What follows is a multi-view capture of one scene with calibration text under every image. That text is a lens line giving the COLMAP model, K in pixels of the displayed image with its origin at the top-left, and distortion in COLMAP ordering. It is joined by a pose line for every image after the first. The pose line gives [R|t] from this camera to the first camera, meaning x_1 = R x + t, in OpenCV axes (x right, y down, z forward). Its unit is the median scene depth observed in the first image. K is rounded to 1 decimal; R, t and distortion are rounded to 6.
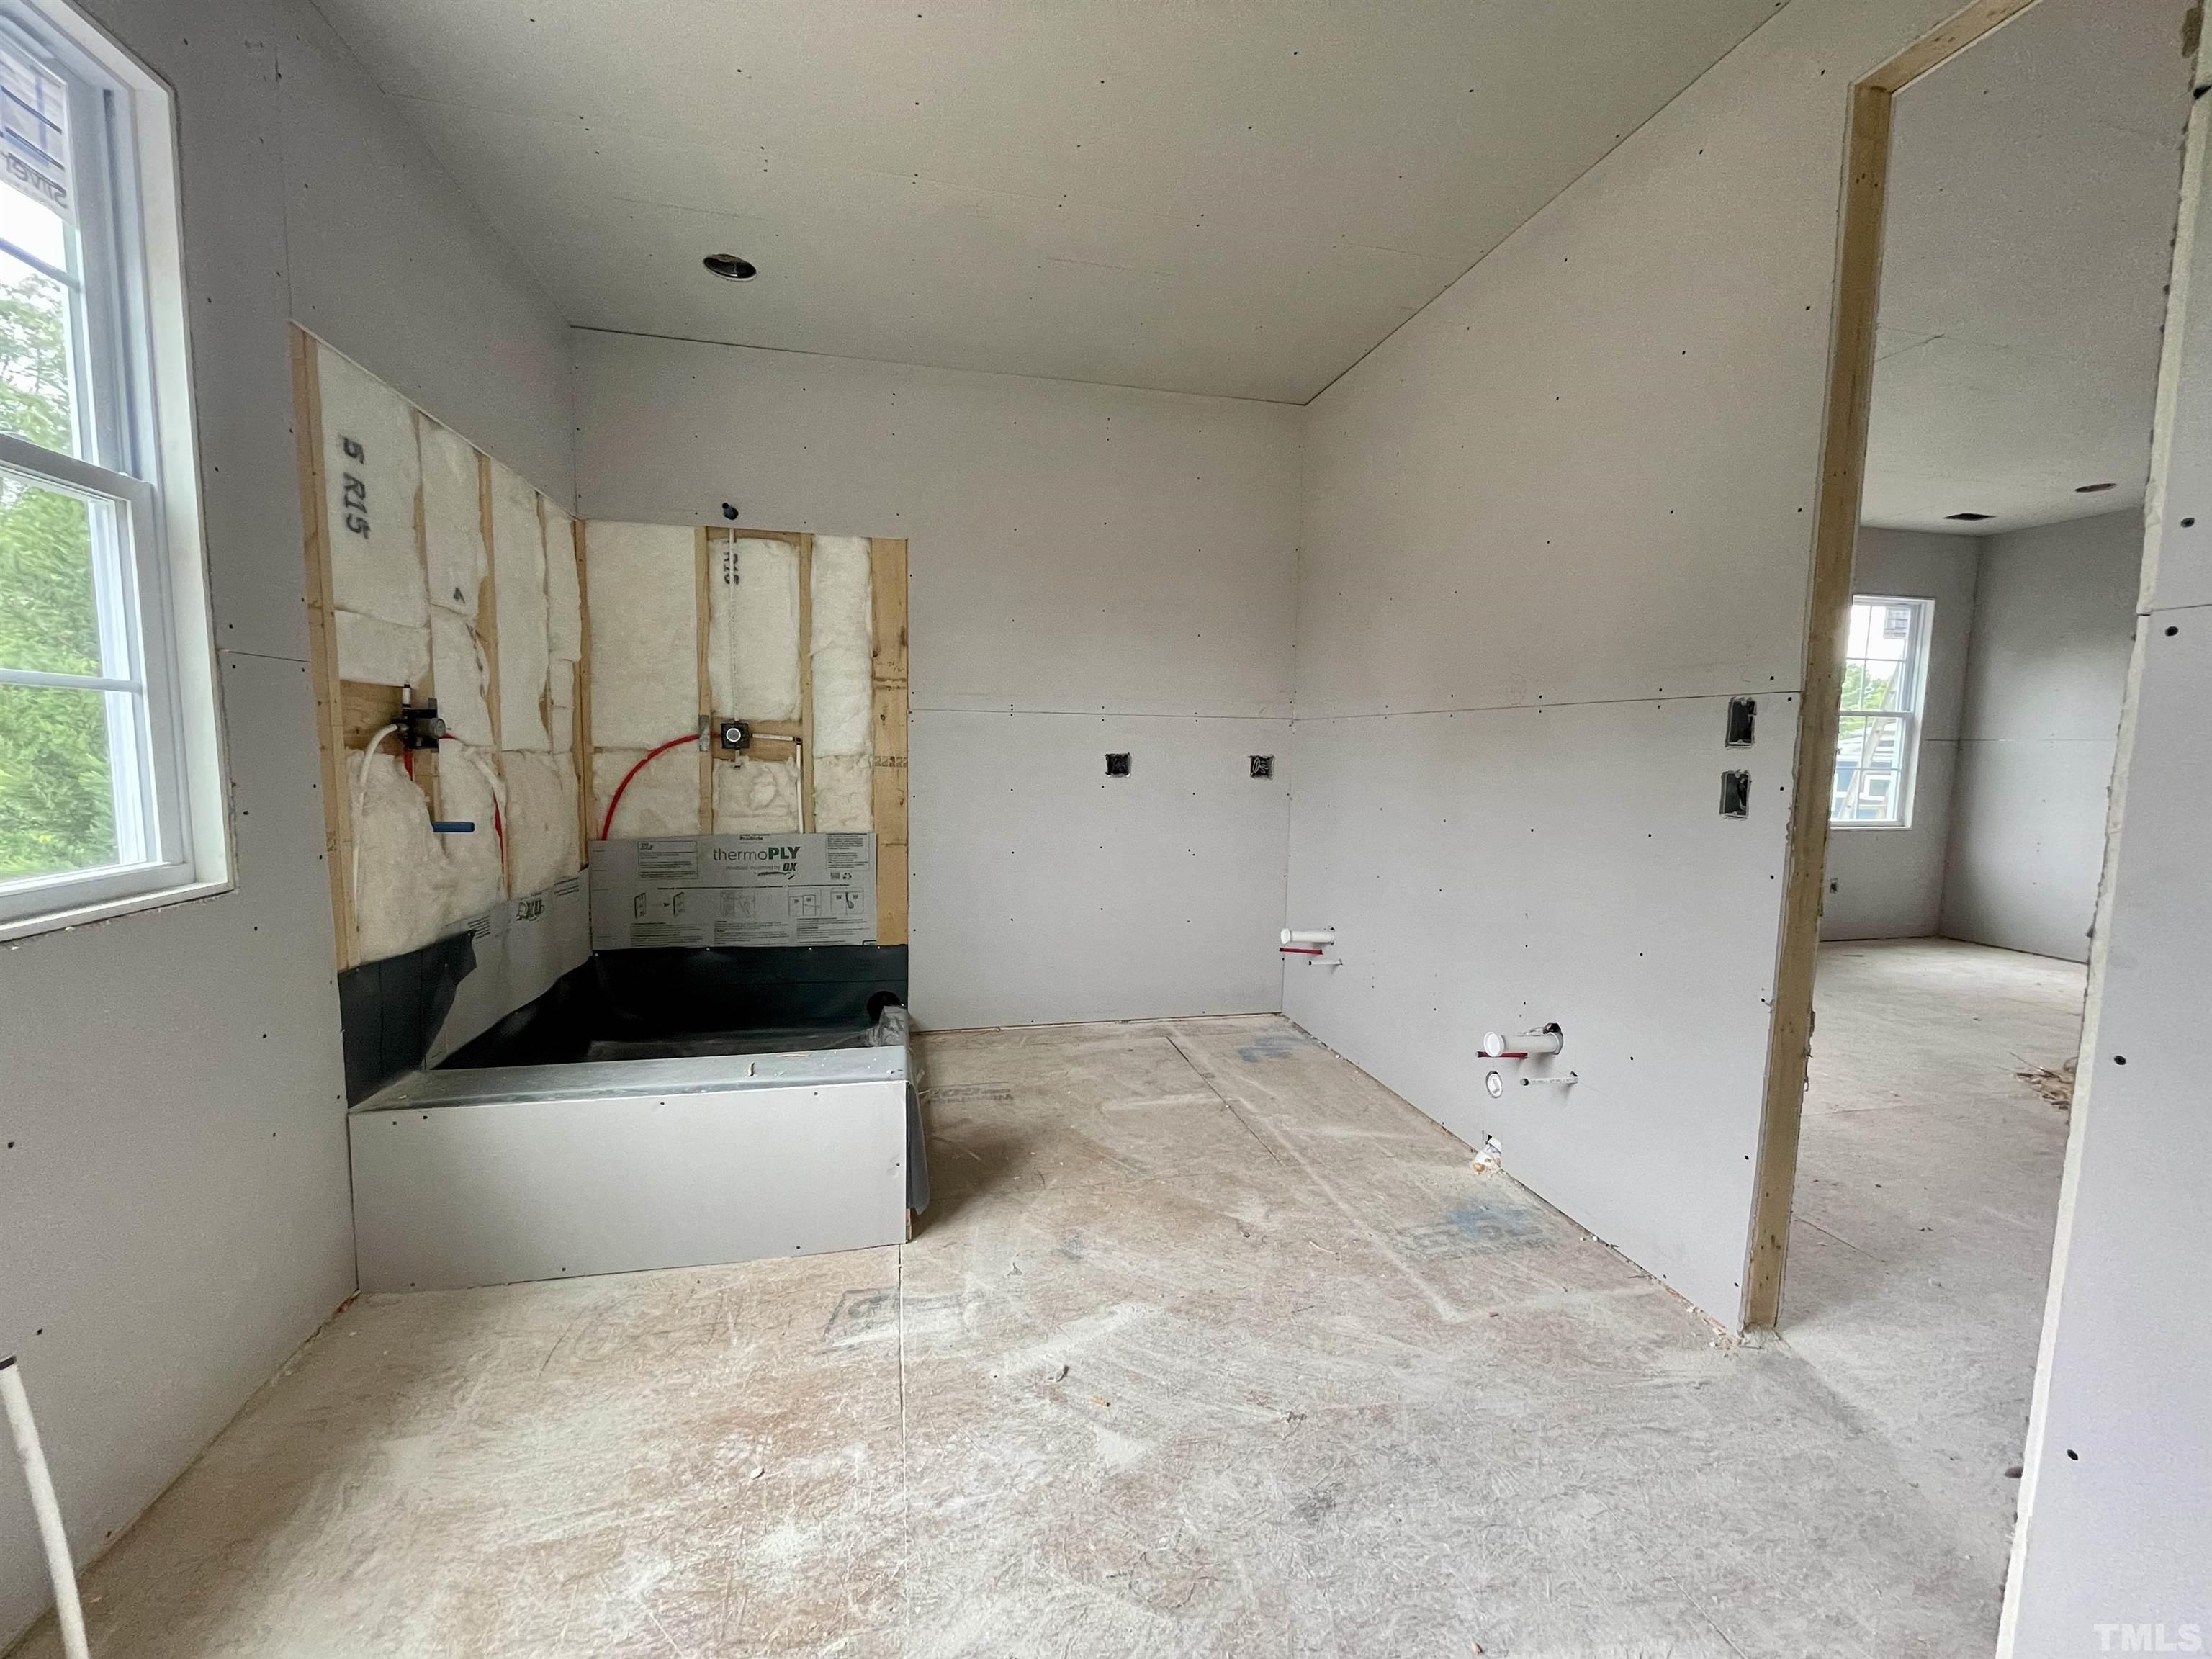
lens RADIAL K [[890.4, 0, 1106.0], [0, 890.4, 829.5], [0, 0, 1]] dist [-0.005685, 0.000494]
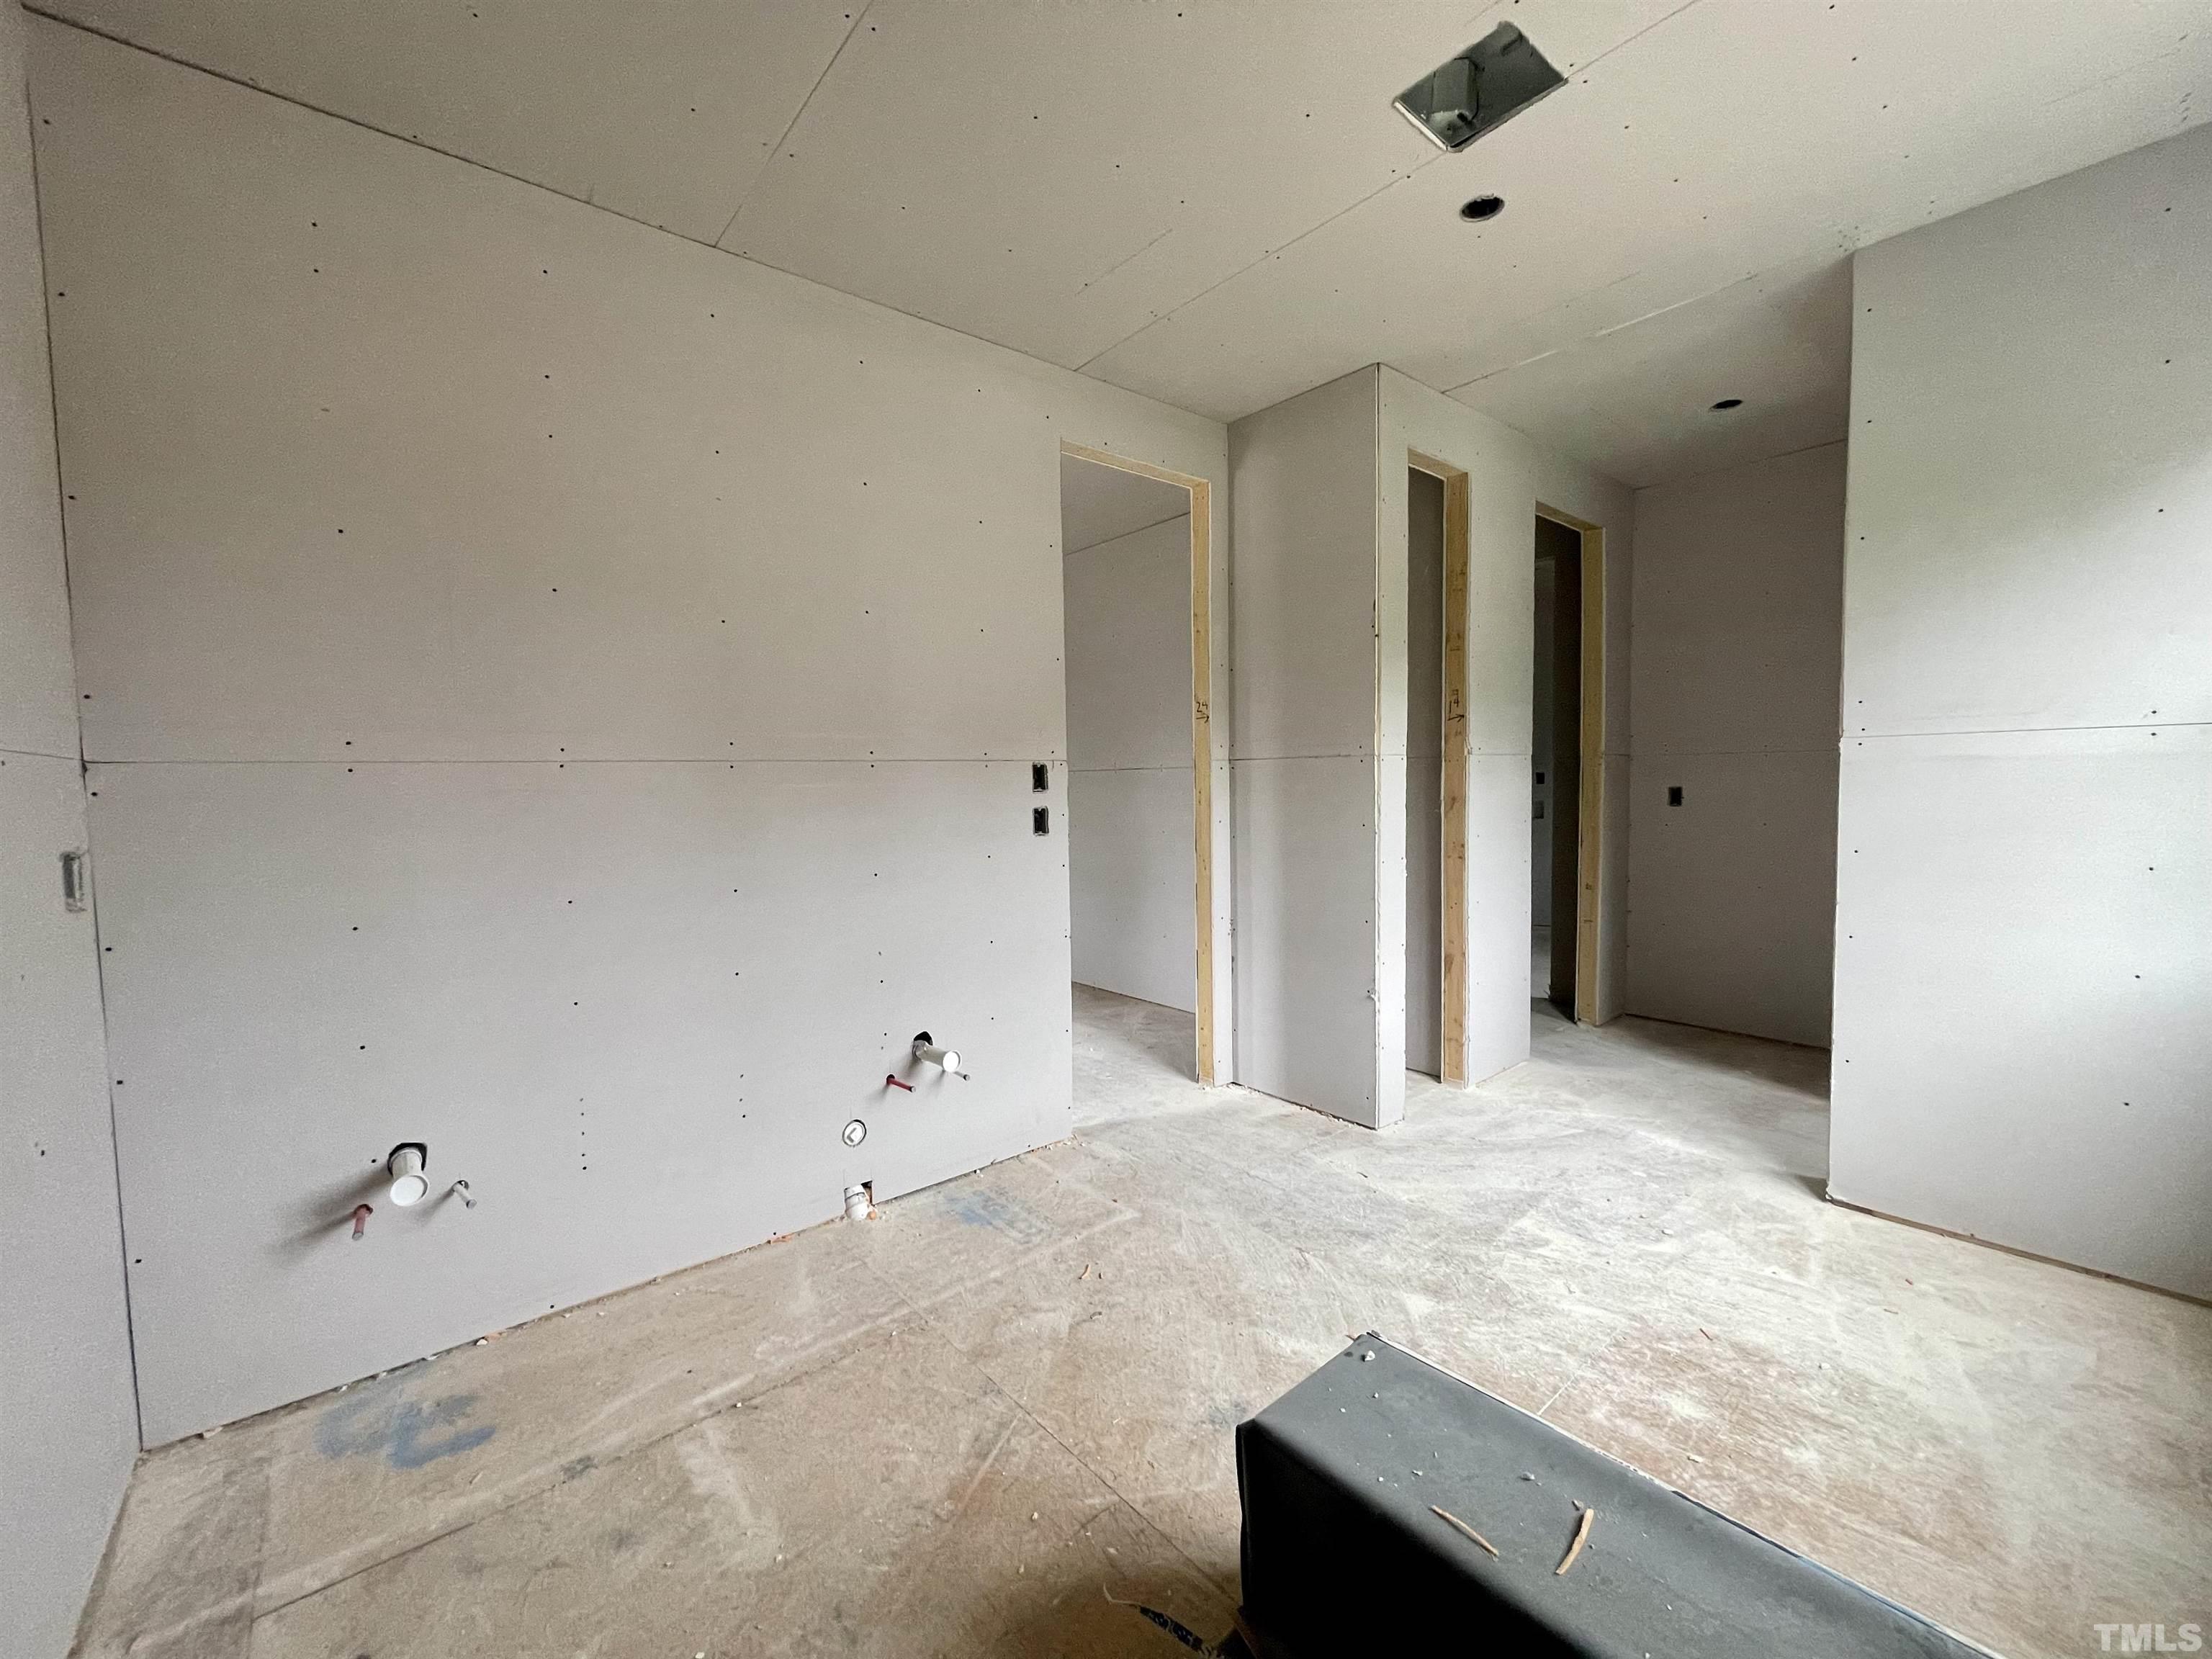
lens RADIAL K [[892.7, 0, 1106.0], [0, 892.7, 829.5], [0, 0, 1]] dist [-0.000933, 0.008663]
pose [[-0.448829, -0.060225, 0.891586, -0.486451], [0.092843, 0.989184, 0.113555, -0.120525], [-0.888782, 0.133744, -0.438383, 0.975651]]
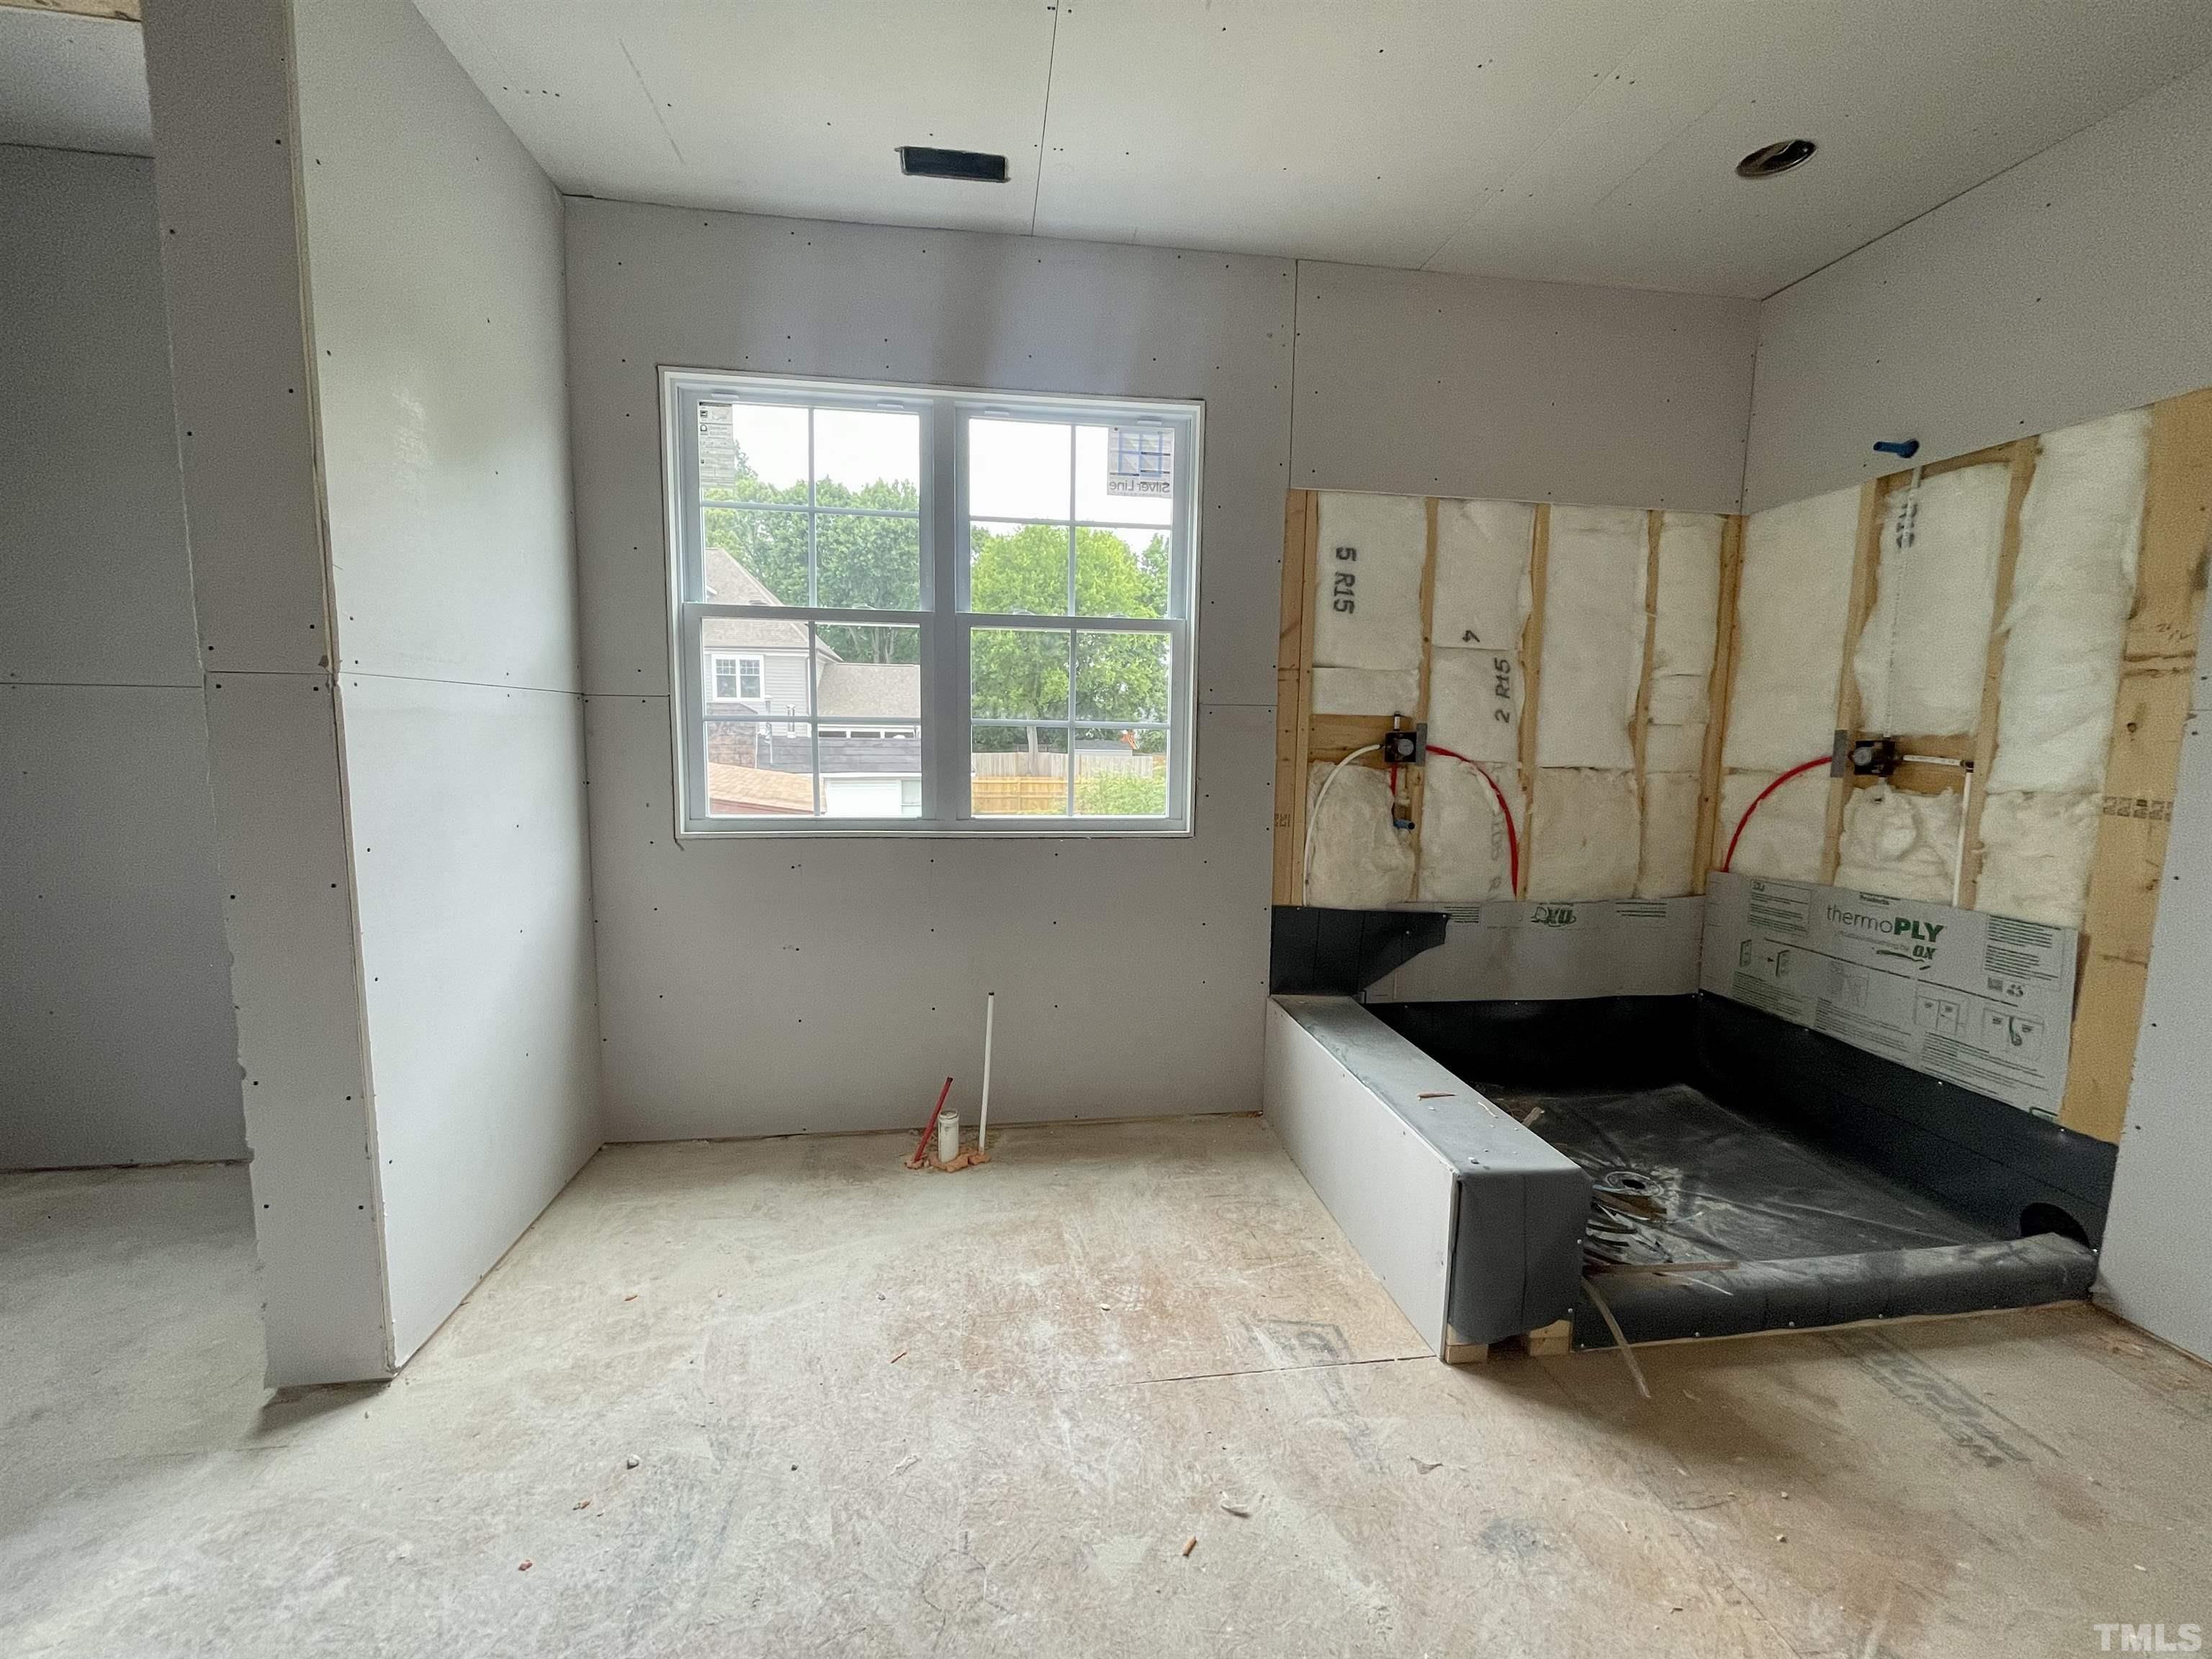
lens RADIAL K [[907.5, 0, 1106.0], [0, 907.5, 829.5], [0, 0, 1]] dist [-0.001218, 0.000268]
pose [[-0.091052, 0.090030, -0.991768, 0.424623], [-0.111733, 0.988693, 0.100009, -0.056064], [0.989558, 0.119919, -0.079963, 0.487937]]
